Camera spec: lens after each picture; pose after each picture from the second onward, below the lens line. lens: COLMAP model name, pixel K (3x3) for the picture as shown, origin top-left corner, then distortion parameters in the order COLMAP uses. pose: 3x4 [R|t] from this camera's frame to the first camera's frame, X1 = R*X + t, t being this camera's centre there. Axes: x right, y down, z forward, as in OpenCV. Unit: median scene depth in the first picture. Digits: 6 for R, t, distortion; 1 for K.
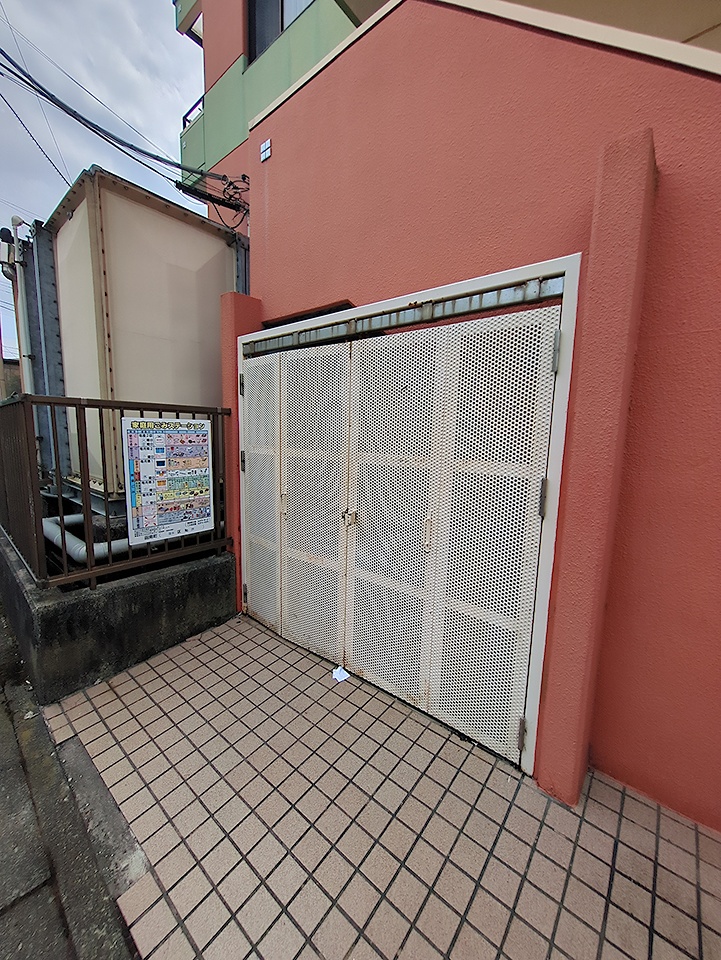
lens RADIAL K [[379.7, 0, 358.6], [0, 379.7, 482.8], [0, 0, 1]] dist [-0.001137, 0.000485]
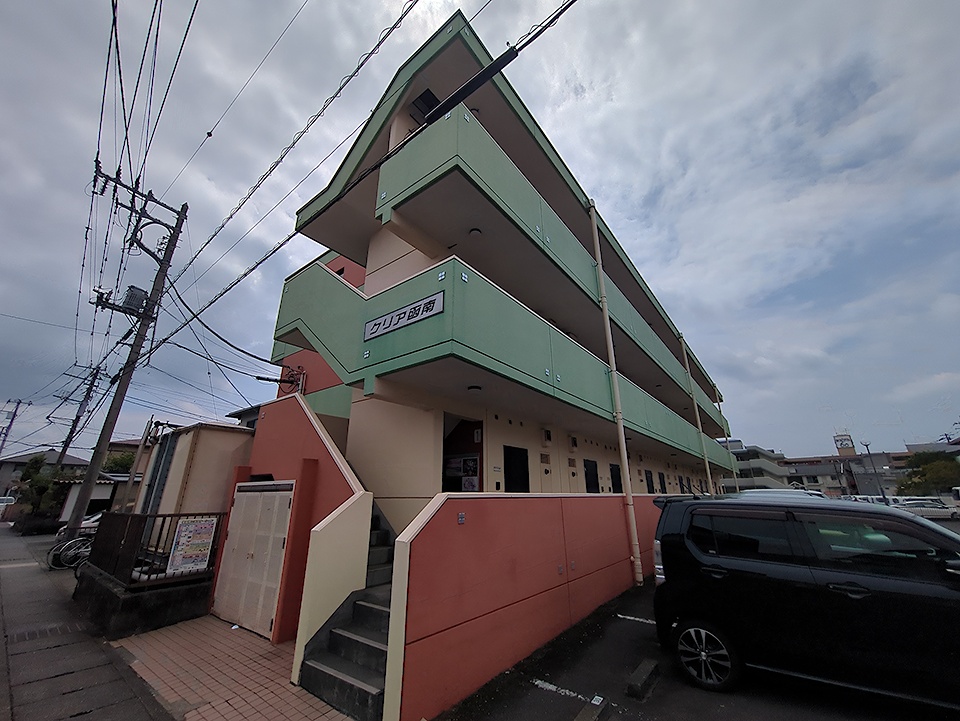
lens RADIAL K [[379.7, 0, 480.0], [0, 379.7, 360.5], [0, 0, 1]] dist [-0.001137, 0.000485]
pose [[0.998732, -0.015564, 0.047866, 1.326879], [0.035996, 0.885574, -0.463101, 0.146800], [-0.035181, 0.464237, 0.885012, -1.884014]]
